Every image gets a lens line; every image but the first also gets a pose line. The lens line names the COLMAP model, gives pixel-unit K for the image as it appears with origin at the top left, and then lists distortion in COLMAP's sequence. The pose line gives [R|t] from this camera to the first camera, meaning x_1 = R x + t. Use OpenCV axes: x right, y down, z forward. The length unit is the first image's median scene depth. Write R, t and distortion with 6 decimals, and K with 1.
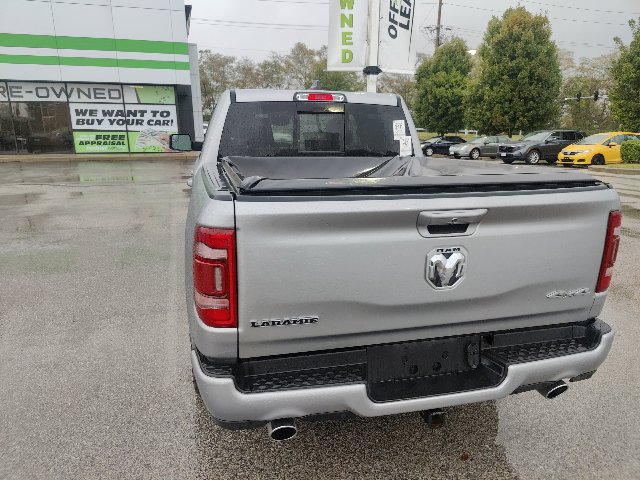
lens RADIAL K [[437.4, 0, 326.0], [0, 437.4, 245.7], [0, 0, 1]] dist [0.048167, -0.047101]
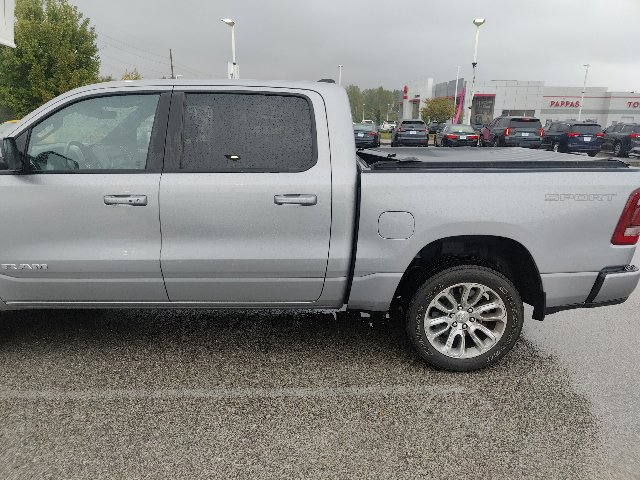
lens RADIAL K [[431.5, 0, 322.1], [0, 431.5, 238.6], [0, 0, 1]] dist [0.053890, -0.053629]
pose [[0.251019, -0.255339, 0.933698, -0.485696], [0.236875, 0.951458, 0.196514, -0.104814], [-0.938552, 0.171841, 0.299317, 0.359083]]
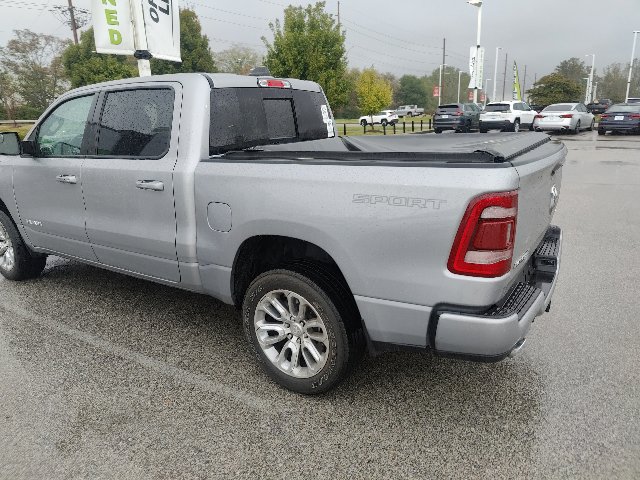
lens RADIAL K [[435.4, 0, 318.2], [0, 435.4, 238.5], [0, 0, 1]] dist [0.041841, -0.043012]
pose [[0.745700, -0.212260, 0.631567, -0.293907], [0.206273, 0.974874, 0.084091, -0.025172], [-0.633548, 0.067568, 0.770747, 0.085709]]
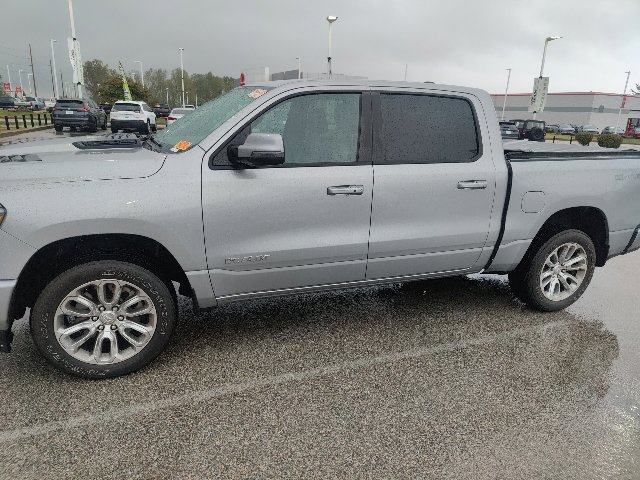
lens RADIAL K [[431.5, 0, 322.1], [0, 431.5, 238.6], [0, 0, 1]] dist [0.053890, -0.053629]
pose [[-0.104605, -0.284341, 0.953000, -0.566613], [0.216166, 0.928846, 0.300862, -0.184781], [-0.970737, 0.237478, -0.035697, 0.658015]]
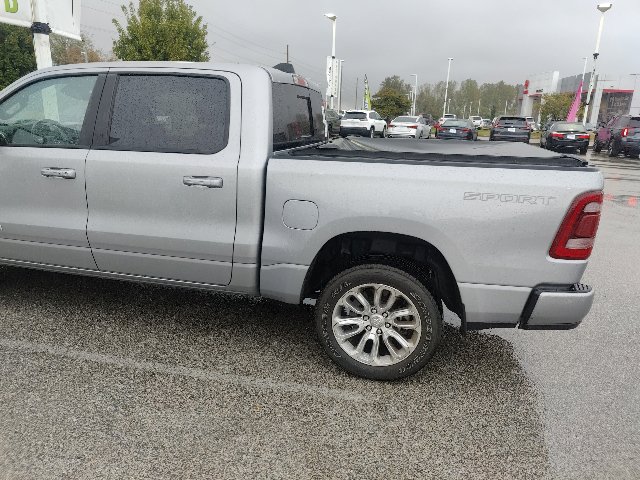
lens RADIAL K [[435.4, 0, 318.2], [0, 435.4, 238.5], [0, 0, 1]] dist [0.041841, -0.043012]
pose [[0.481825, -0.231270, 0.845198, -0.419138], [0.194719, 0.968685, 0.154055, -0.061624], [-0.854359, 0.090349, 0.511769, 0.218521]]
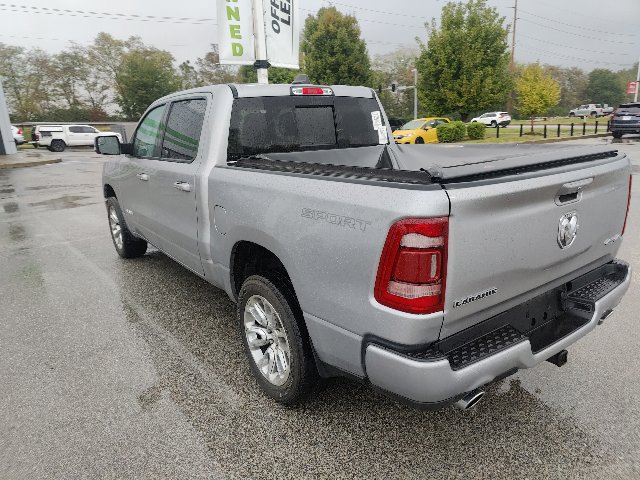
lens RADIAL K [[435.4, 0, 318.2], [0, 435.4, 238.5], [0, 0, 1]] dist [0.041841, -0.043012]
pose [[0.929608, -0.132297, 0.343987, -0.178145], [0.132176, 0.990938, 0.023912, -0.010525], [-0.344033, 0.023238, 0.938670, 0.025633]]
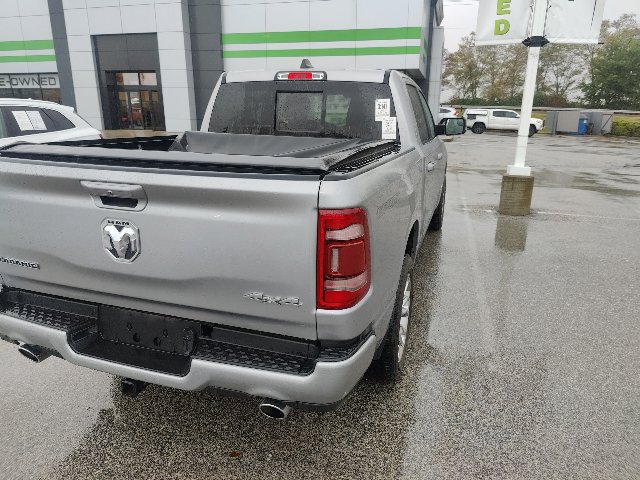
lens RADIAL K [[446.9, 0, 333.5], [0, 446.9, 239.2], [0, 0, 1]] dist [0.031921, -0.041693]
pose [[0.848226, 0.150572, -0.507779, 0.280409], [-0.143395, 0.988218, 0.053501, -0.018077], [0.509853, 0.027432, 0.859824, 0.082755]]
